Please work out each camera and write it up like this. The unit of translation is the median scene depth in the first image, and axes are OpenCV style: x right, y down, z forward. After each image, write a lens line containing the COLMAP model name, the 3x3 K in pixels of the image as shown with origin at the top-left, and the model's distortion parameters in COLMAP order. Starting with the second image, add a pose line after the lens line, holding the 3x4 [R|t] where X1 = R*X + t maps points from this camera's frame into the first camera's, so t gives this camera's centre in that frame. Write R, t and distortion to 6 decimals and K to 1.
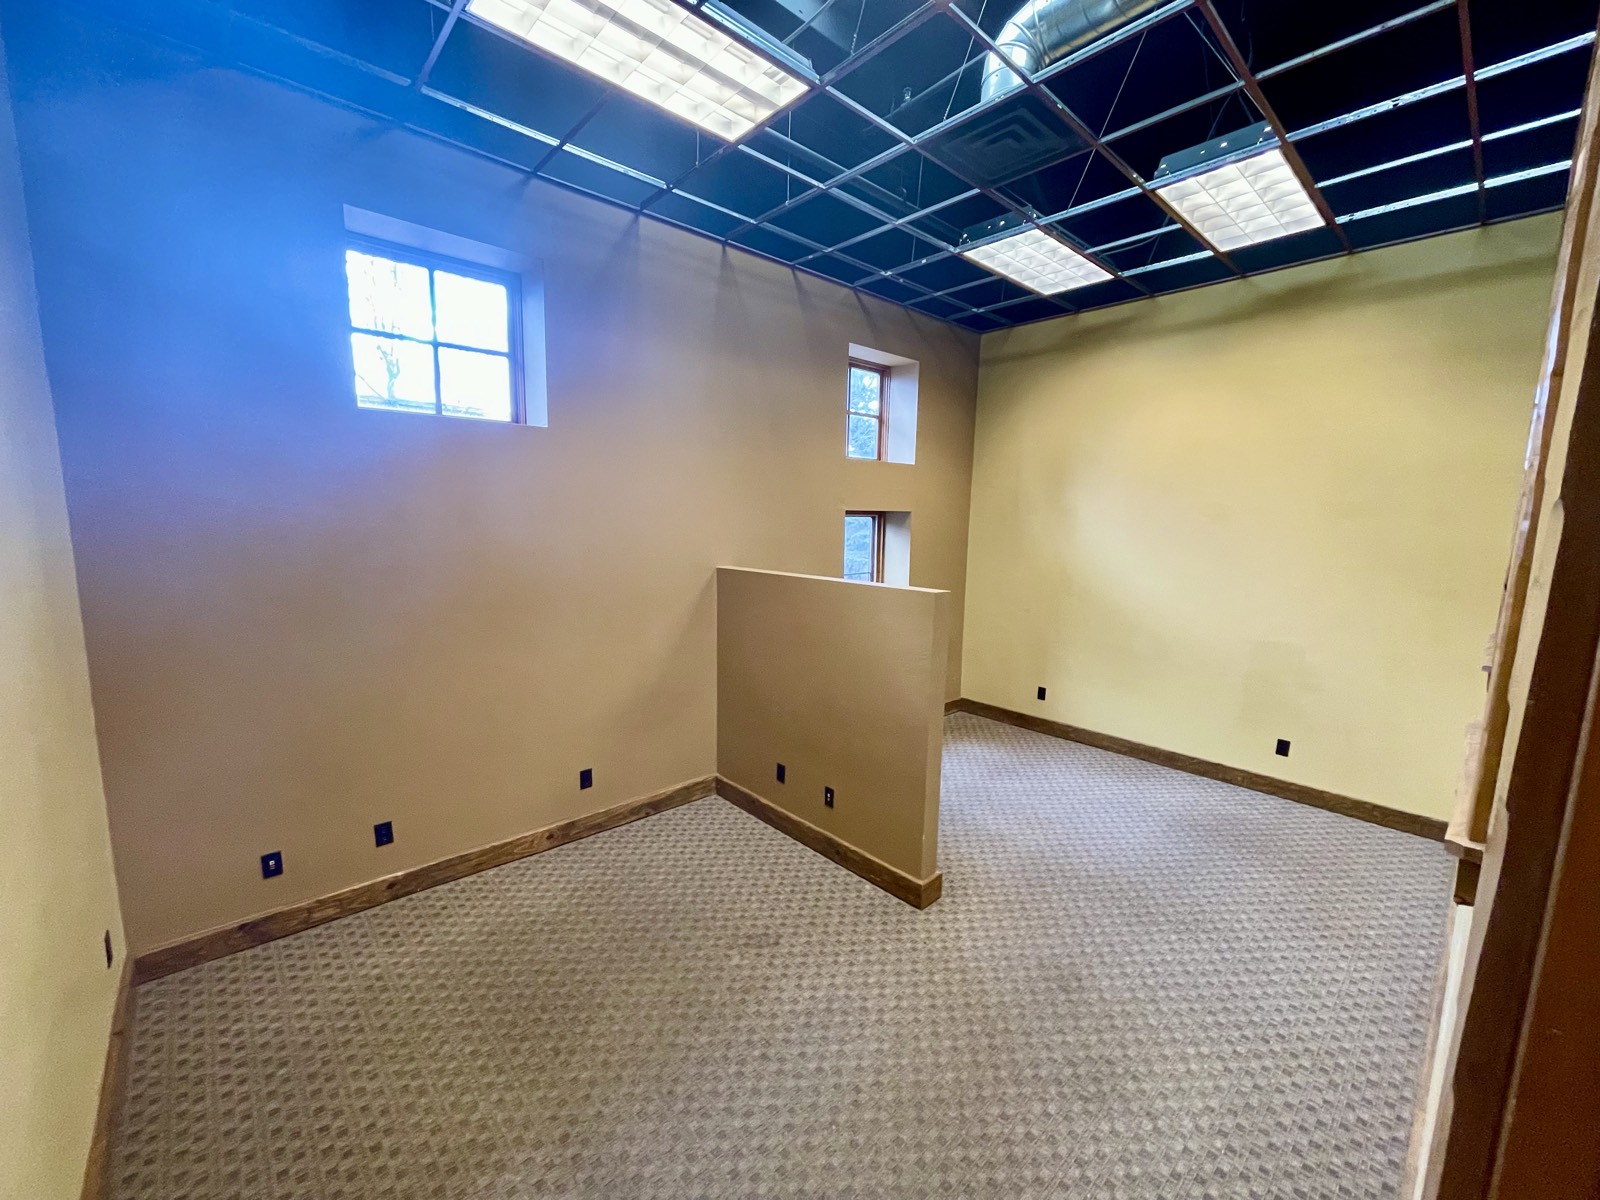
lens RADIAL K [[645.1, 0, 803.9], [0, 645.1, 600.5], [0, 0, 1]] dist [0.000311, 0.001211]
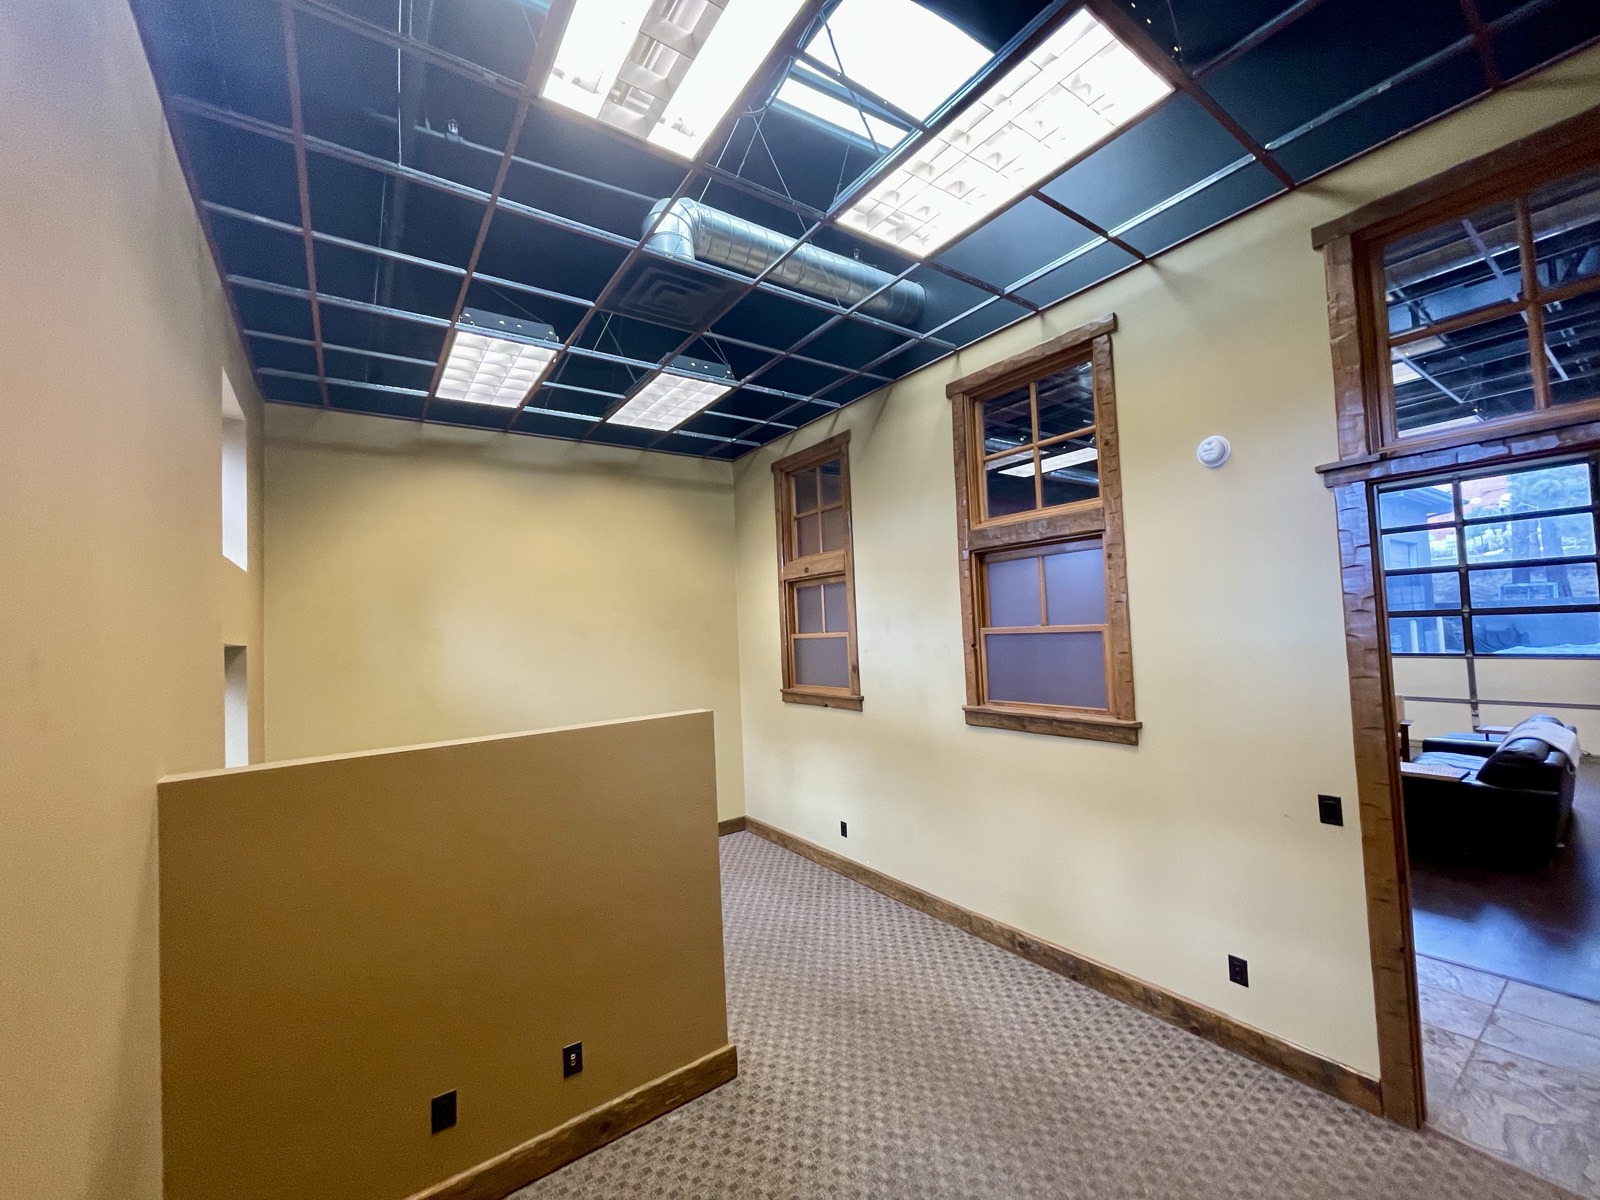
lens RADIAL K [[645.1, 0, 793.7], [0, 645.1, 608.4], [0, 0, 1]] dist [0.000311, 0.001211]
pose [[0.124572, 0.009558, 0.992165, -0.537110], [0.180610, 0.983029, -0.032146, -0.079732], [-0.975634, 0.183199, 0.120731, 0.552681]]
